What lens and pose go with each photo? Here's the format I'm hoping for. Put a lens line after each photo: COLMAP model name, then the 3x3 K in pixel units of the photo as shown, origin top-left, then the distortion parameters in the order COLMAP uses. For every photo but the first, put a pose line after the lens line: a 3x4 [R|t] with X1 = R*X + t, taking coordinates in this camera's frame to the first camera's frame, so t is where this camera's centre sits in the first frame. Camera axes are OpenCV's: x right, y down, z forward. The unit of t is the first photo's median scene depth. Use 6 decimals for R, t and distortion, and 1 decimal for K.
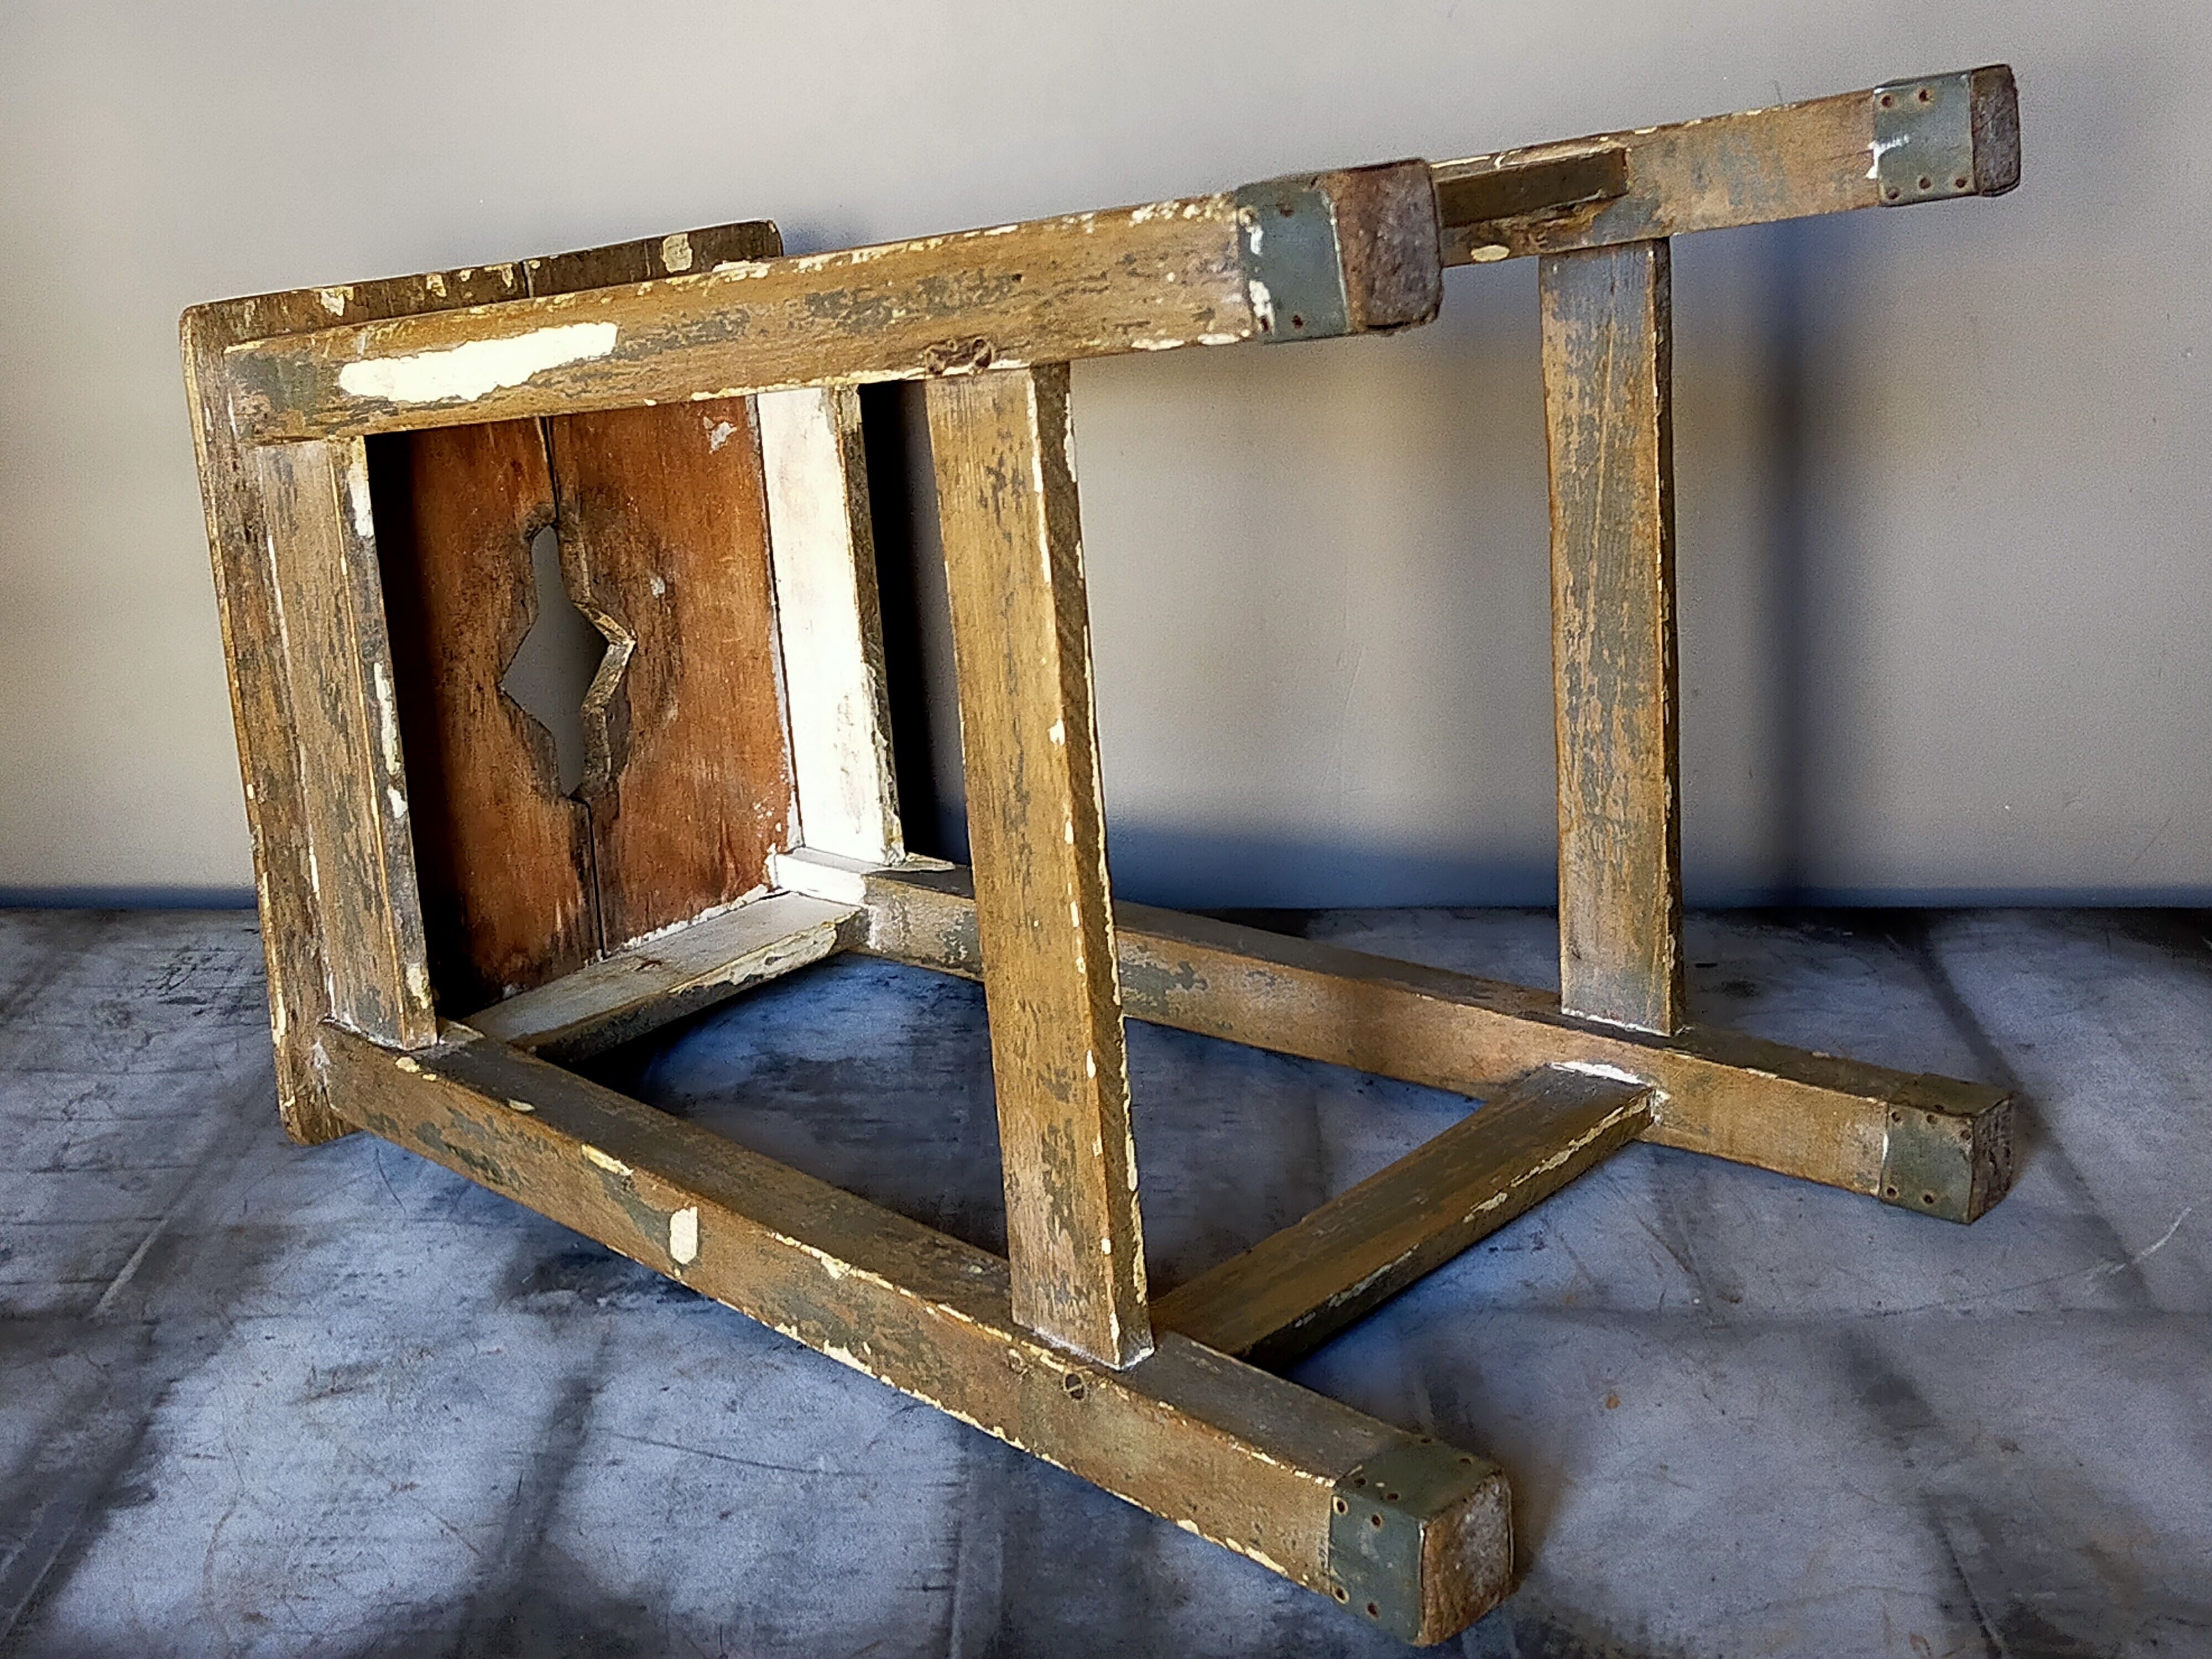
lens RADIAL K [[3305.7, 0, 1106.0], [0, 3305.7, 829.5], [0, 0, 1]] dist [0.106943, -0.237589]
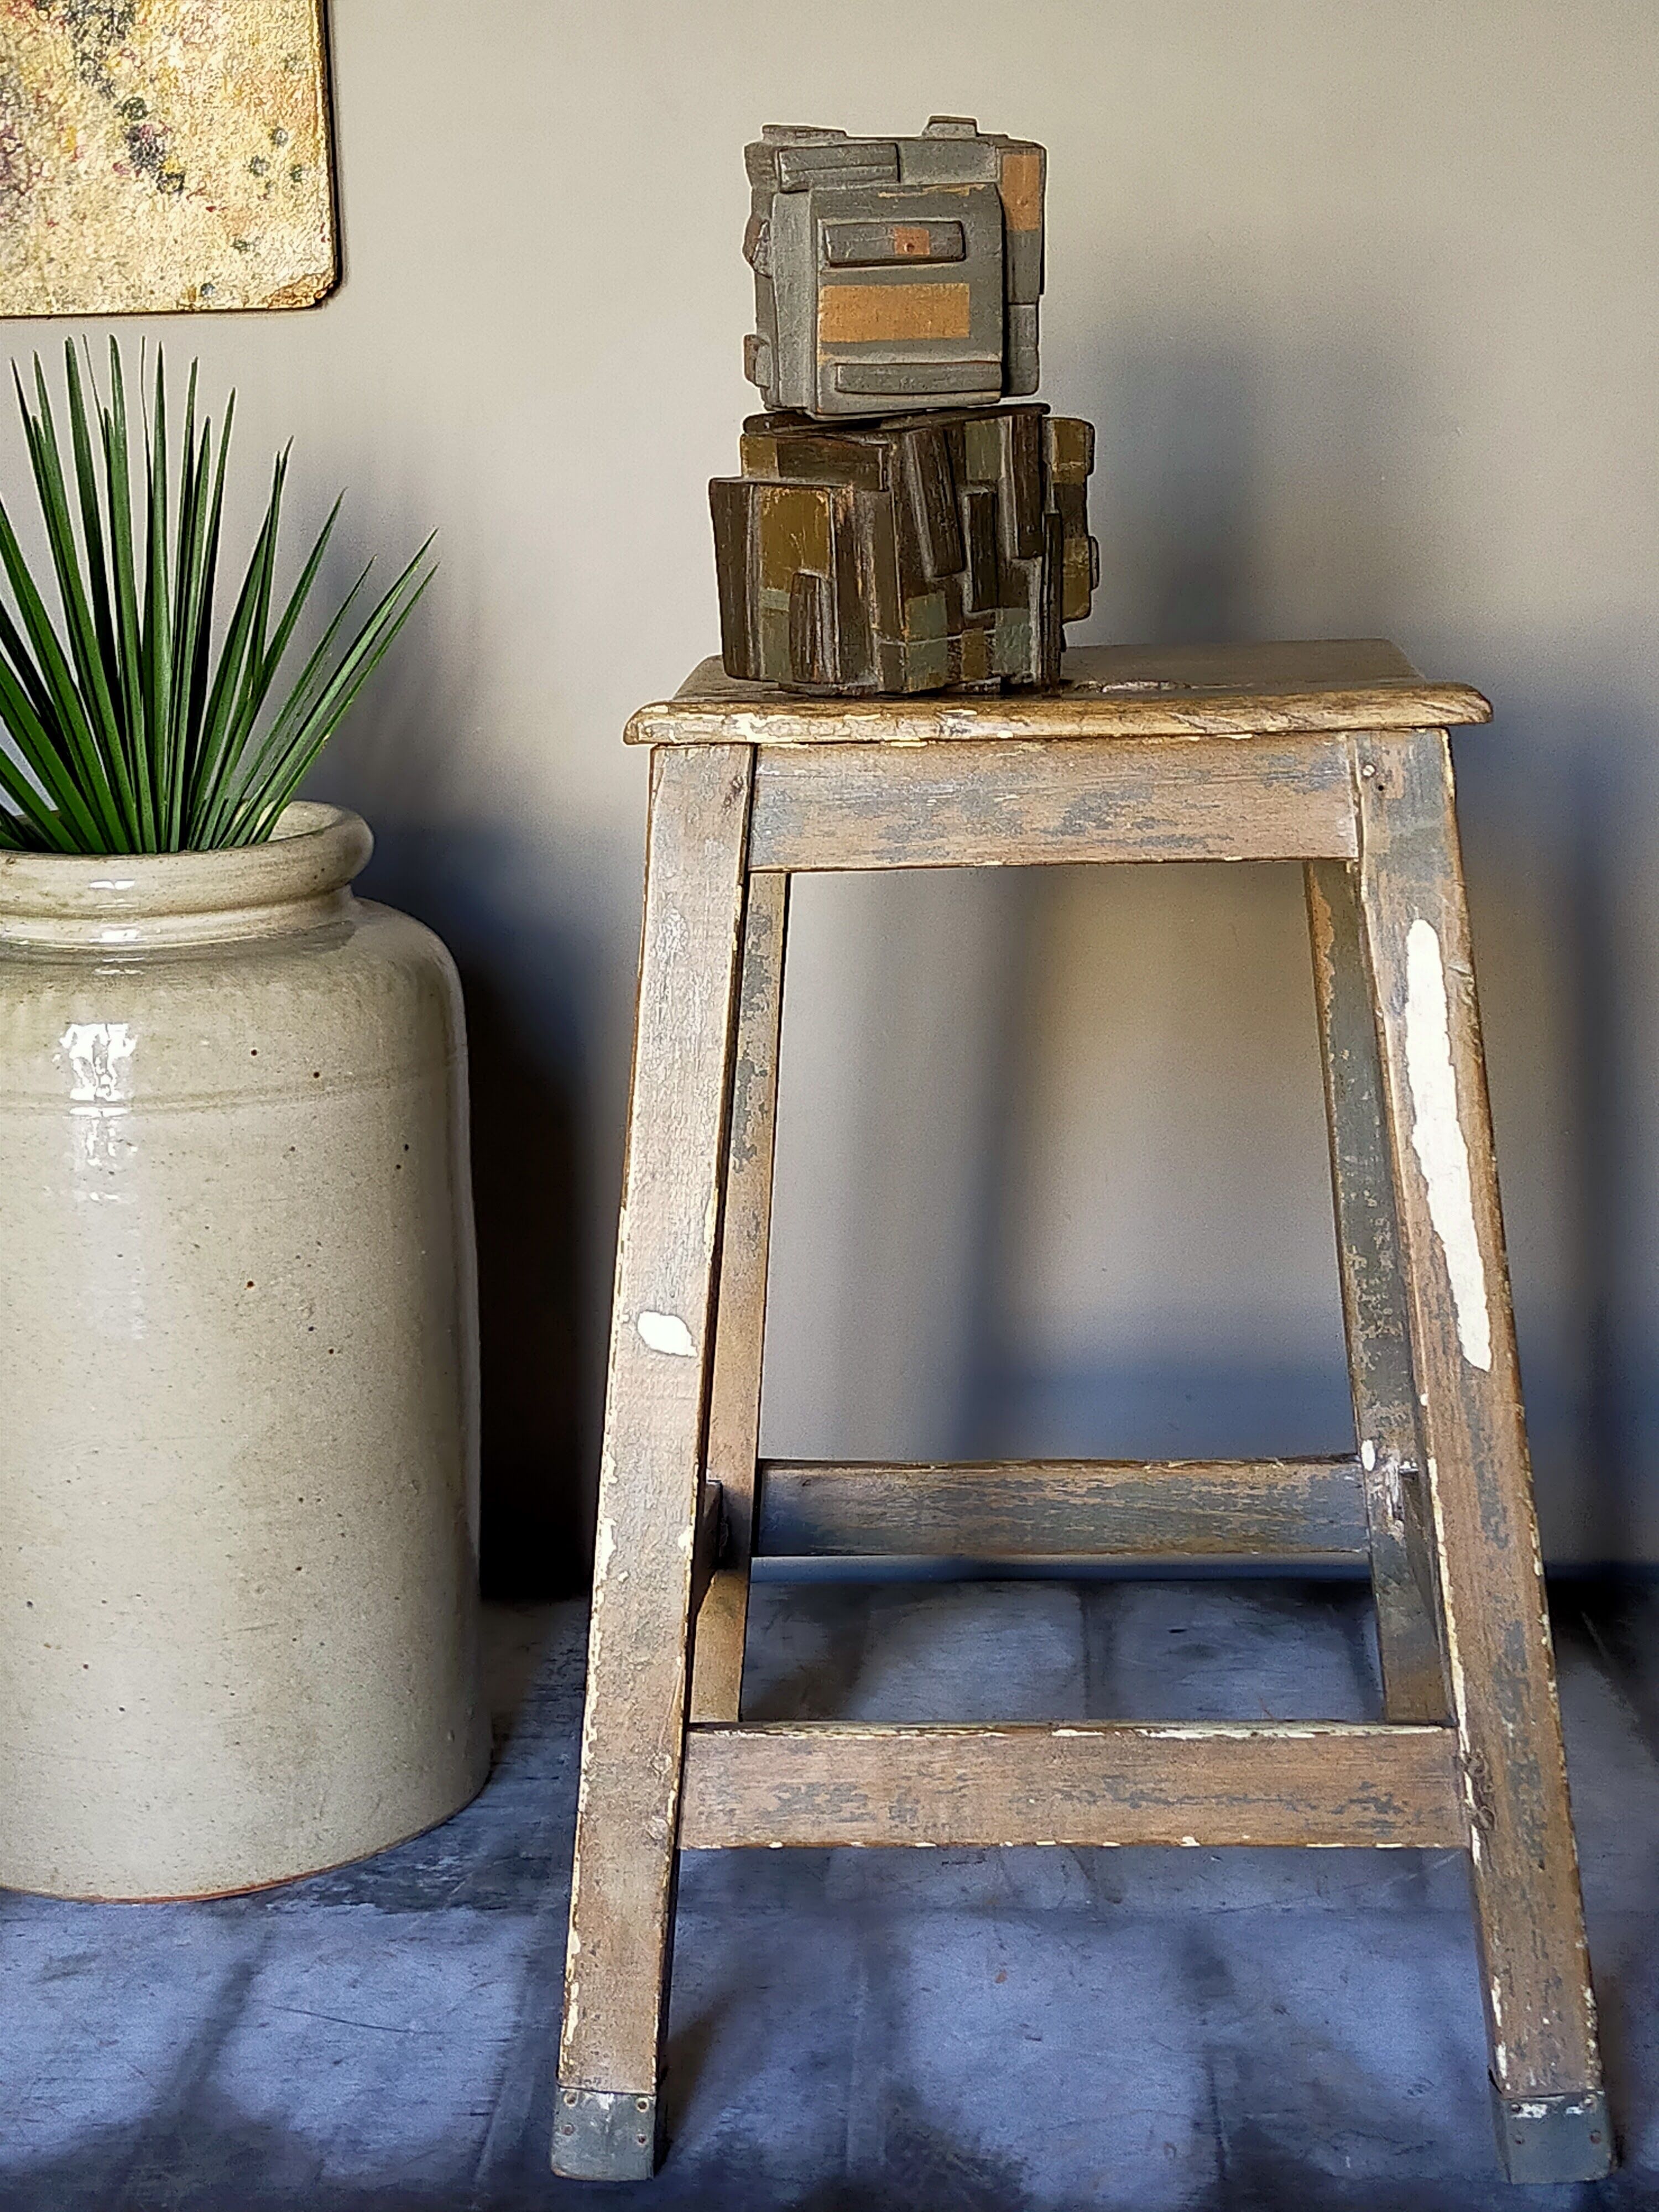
lens RADIAL K [[3305.7, 0, 838.7], [0, 3305.7, 1092.8], [0, 0, 1]] dist [0.106943, -0.237589]
pose [[-0.020709, 0.665117, 0.746452, -1.132439], [-0.975151, 0.151280, -0.161850, 0.261301], [-0.220572, -0.731255, 0.645457, 0.369720]]
